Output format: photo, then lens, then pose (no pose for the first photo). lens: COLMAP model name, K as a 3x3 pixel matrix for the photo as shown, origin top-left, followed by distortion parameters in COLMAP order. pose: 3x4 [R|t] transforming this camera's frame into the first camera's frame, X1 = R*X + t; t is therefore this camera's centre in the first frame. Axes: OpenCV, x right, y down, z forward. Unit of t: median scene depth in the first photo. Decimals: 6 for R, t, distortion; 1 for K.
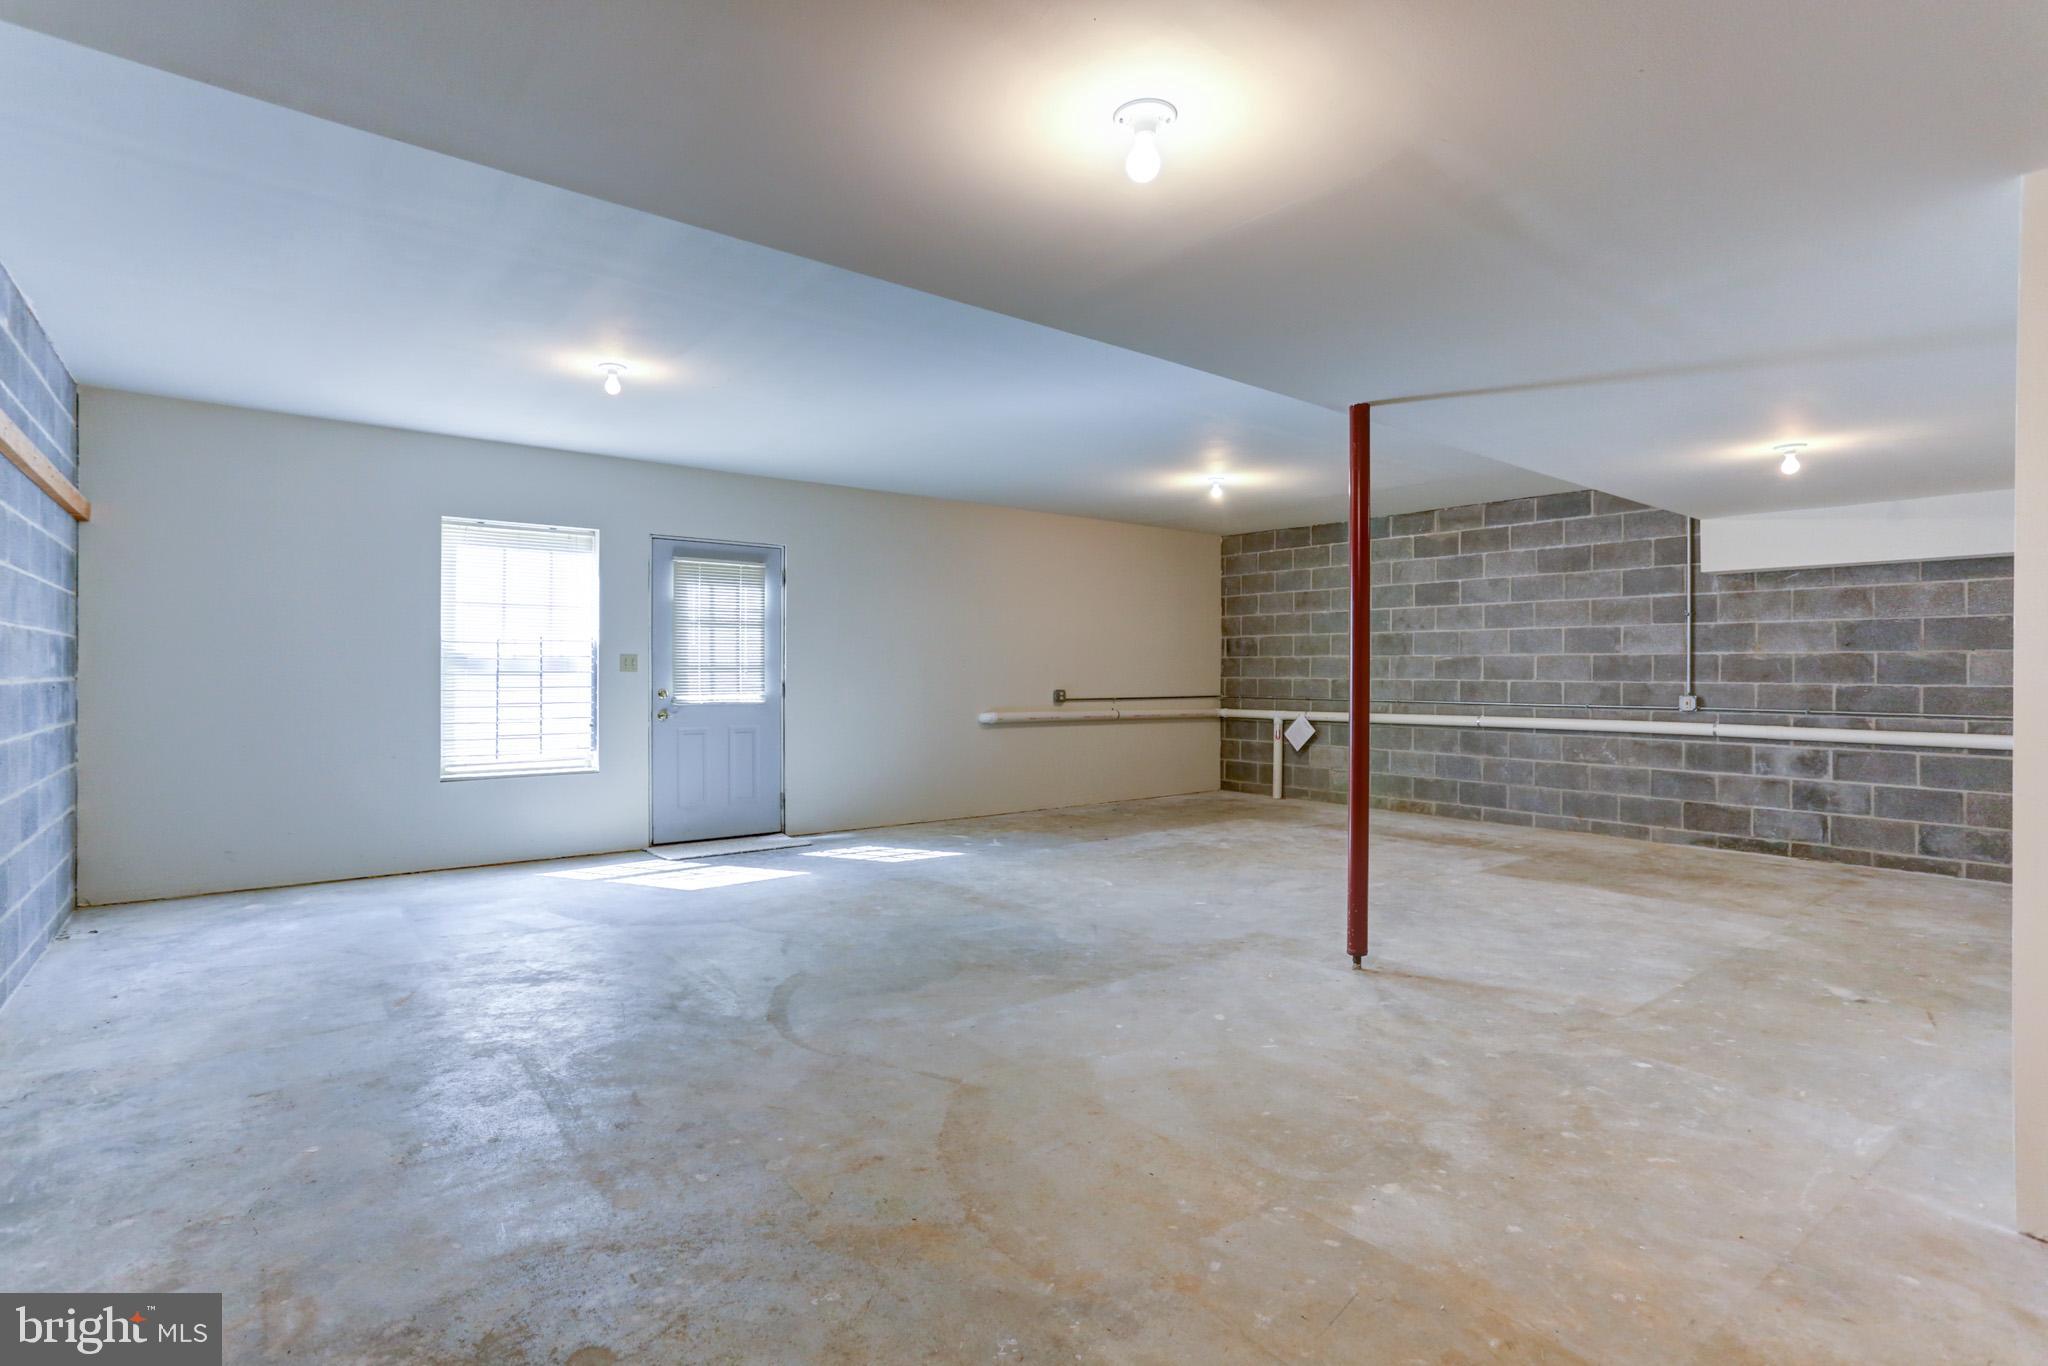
lens RADIAL K [[1018.3, 0, 1023.6], [0, 1018.3, 642.4], [0, 0, 1]] dist [-0.016367, 0.000687]
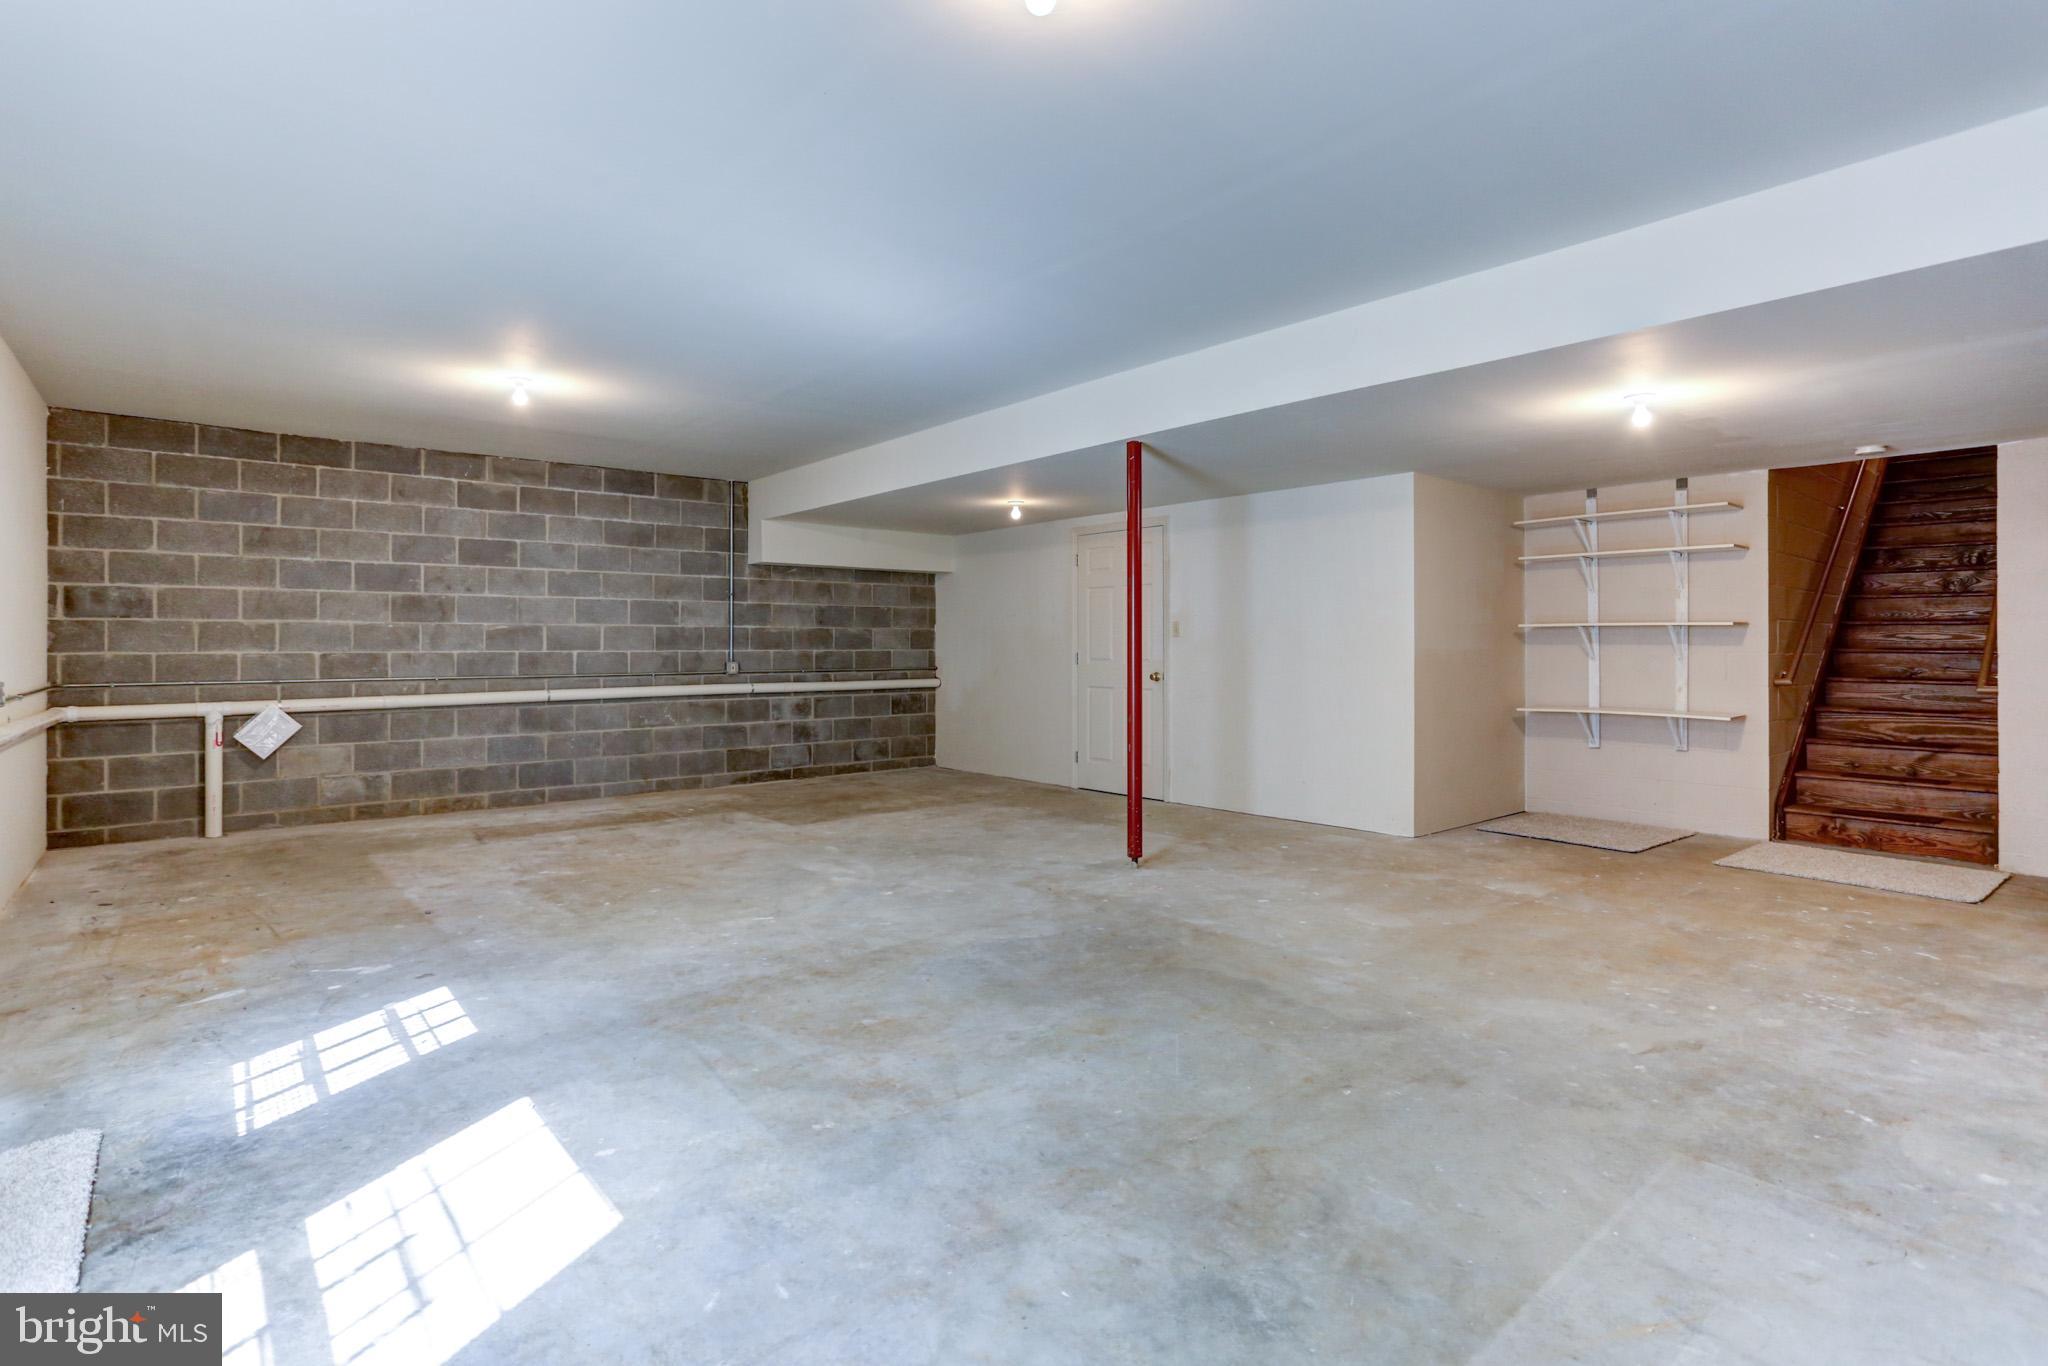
lens RADIAL K [[1018.3, 0, 1023.6], [0, 1018.3, 642.4], [0, 0, 1]] dist [-0.016367, 0.000687]
pose [[-0.030369, -0.001778, 0.999537, -0.495108], [-0.026240, 0.999655, 0.000981, 0.016871], [-0.999194, -0.026198, -0.030405, 0.600176]]
